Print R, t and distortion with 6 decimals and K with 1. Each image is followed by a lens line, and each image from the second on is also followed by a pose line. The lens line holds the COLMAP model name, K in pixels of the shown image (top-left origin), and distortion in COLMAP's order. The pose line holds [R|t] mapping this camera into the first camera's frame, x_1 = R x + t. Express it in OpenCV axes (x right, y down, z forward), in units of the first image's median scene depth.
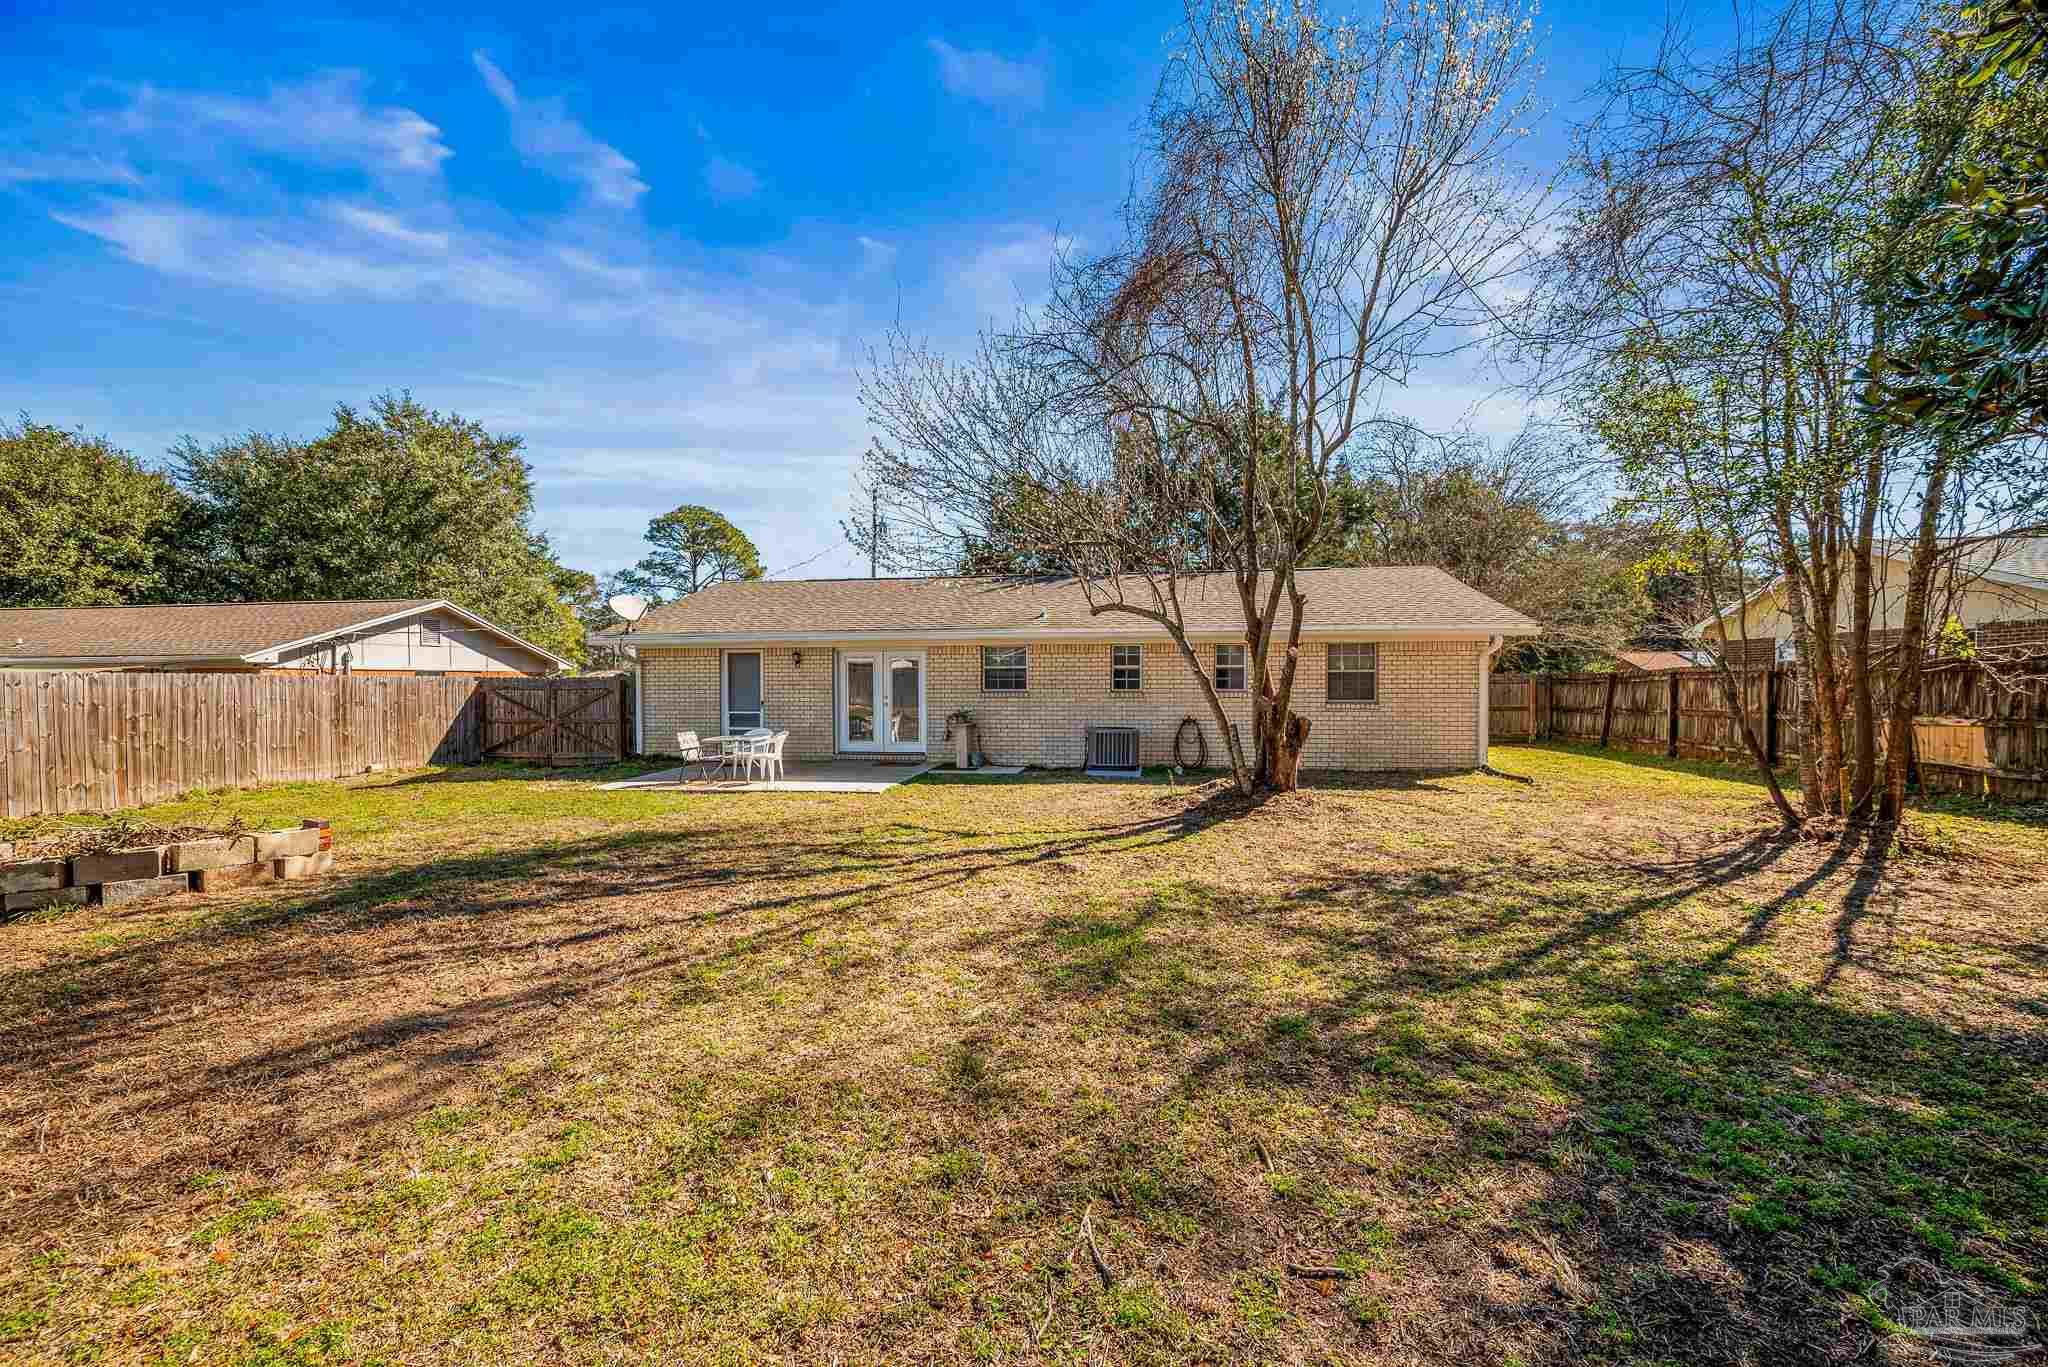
lens RADIAL K [[811.9, 0, 1022.2], [0, 811.9, 674.5], [0, 0, 1]] dist [0.001703, -0.000590]
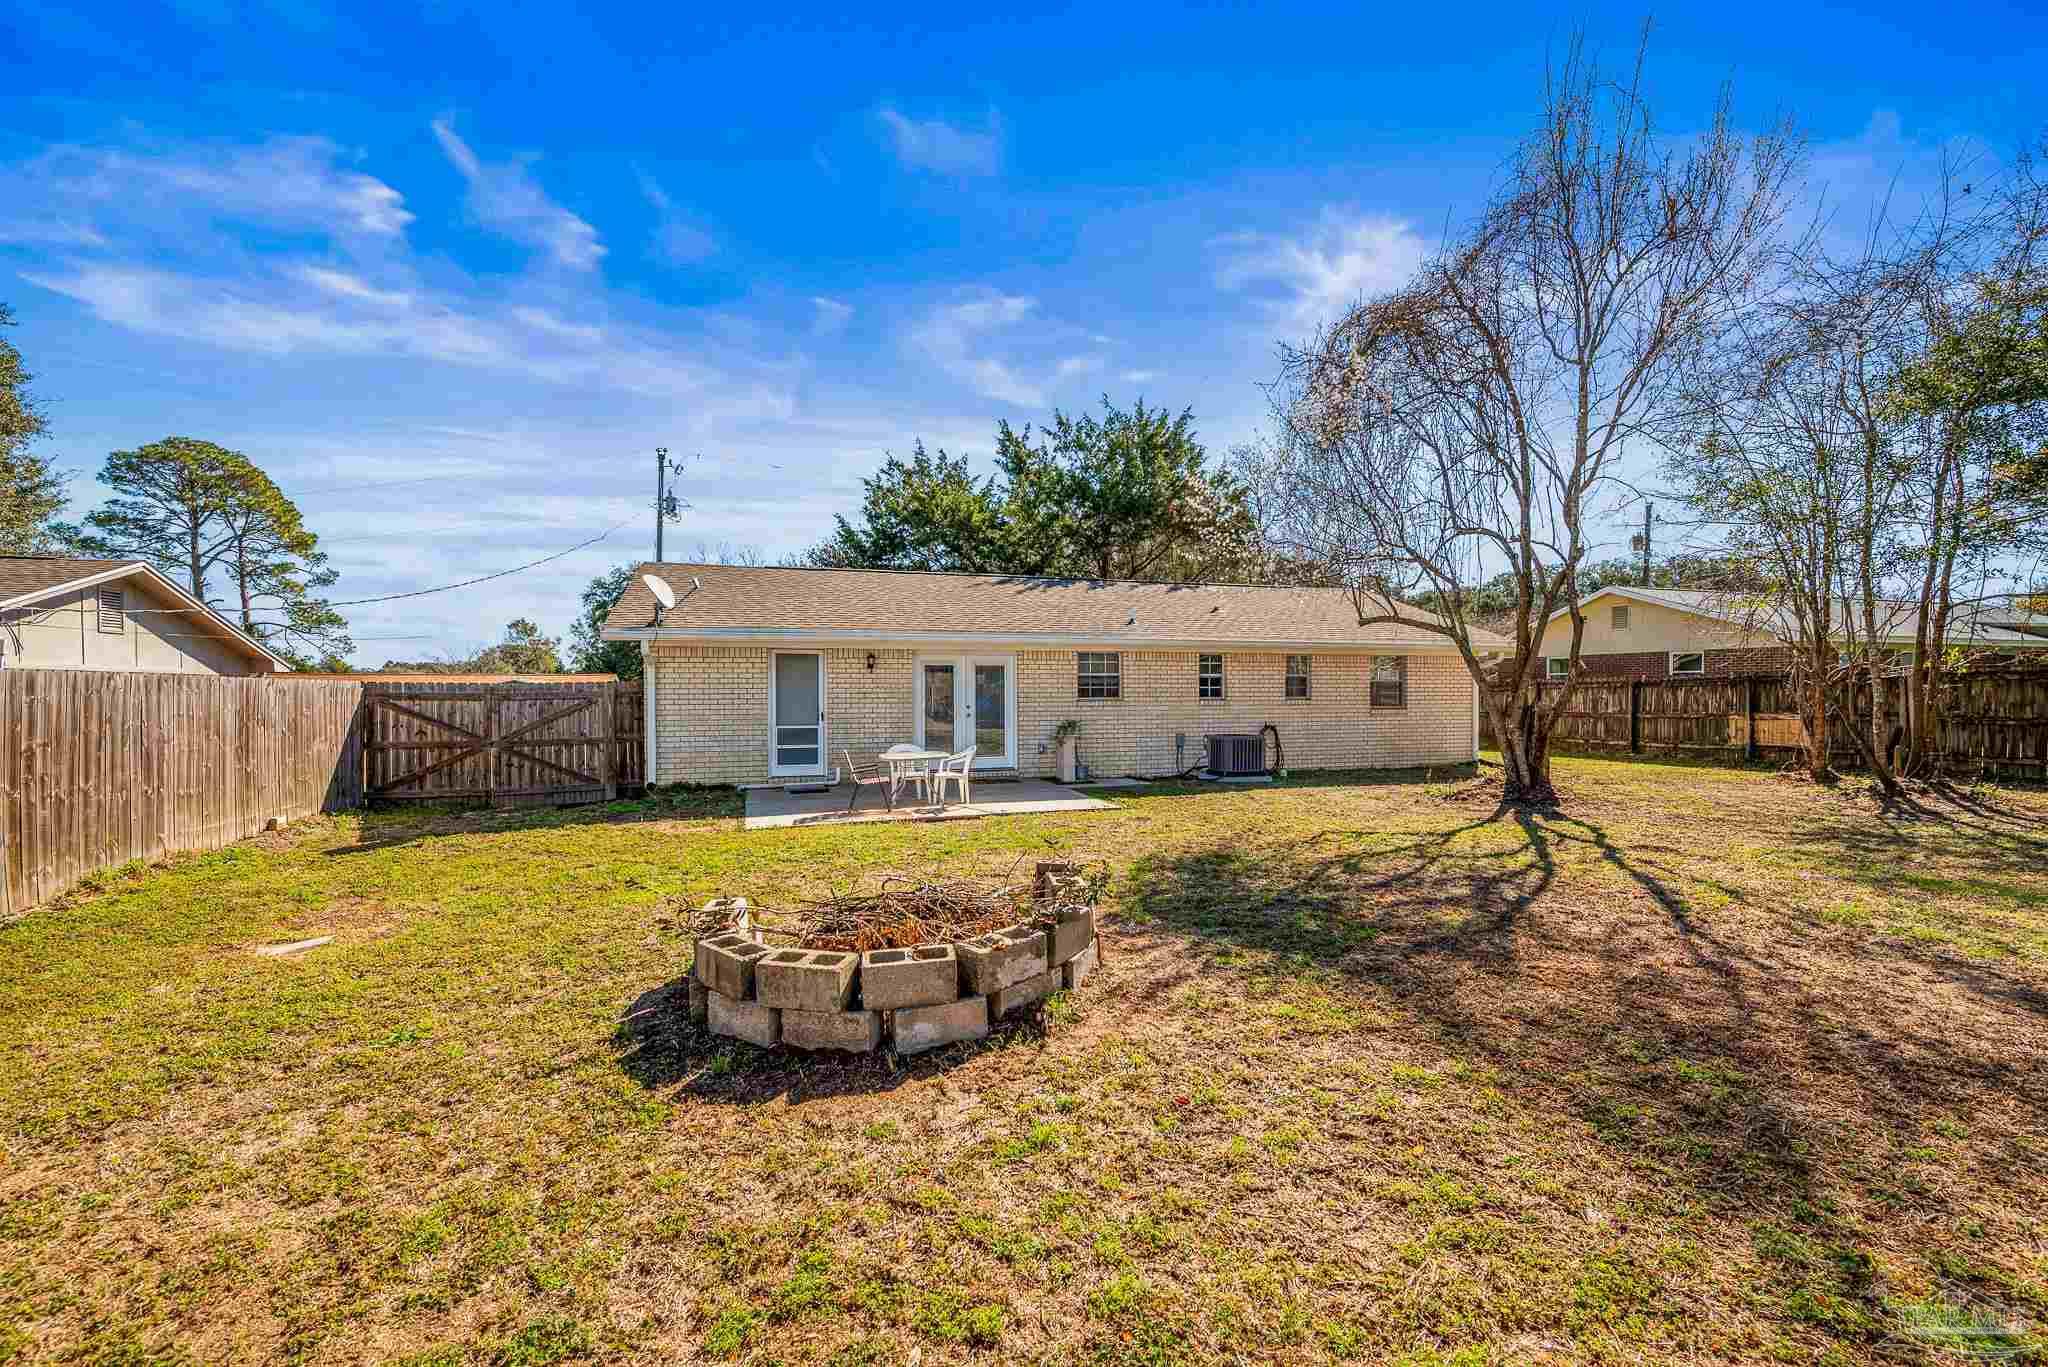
lens RADIAL K [[872.6, 0, 1022.3], [0, 872.6, 682.0], [0, 0, 1]] dist [0.003115, -0.000664]
pose [[0.902025, 0.005144, 0.431653, -0.553878], [-0.003674, 0.999984, -0.004239, 0.004595], [-0.431668, 0.002238, 0.902030, 0.116409]]
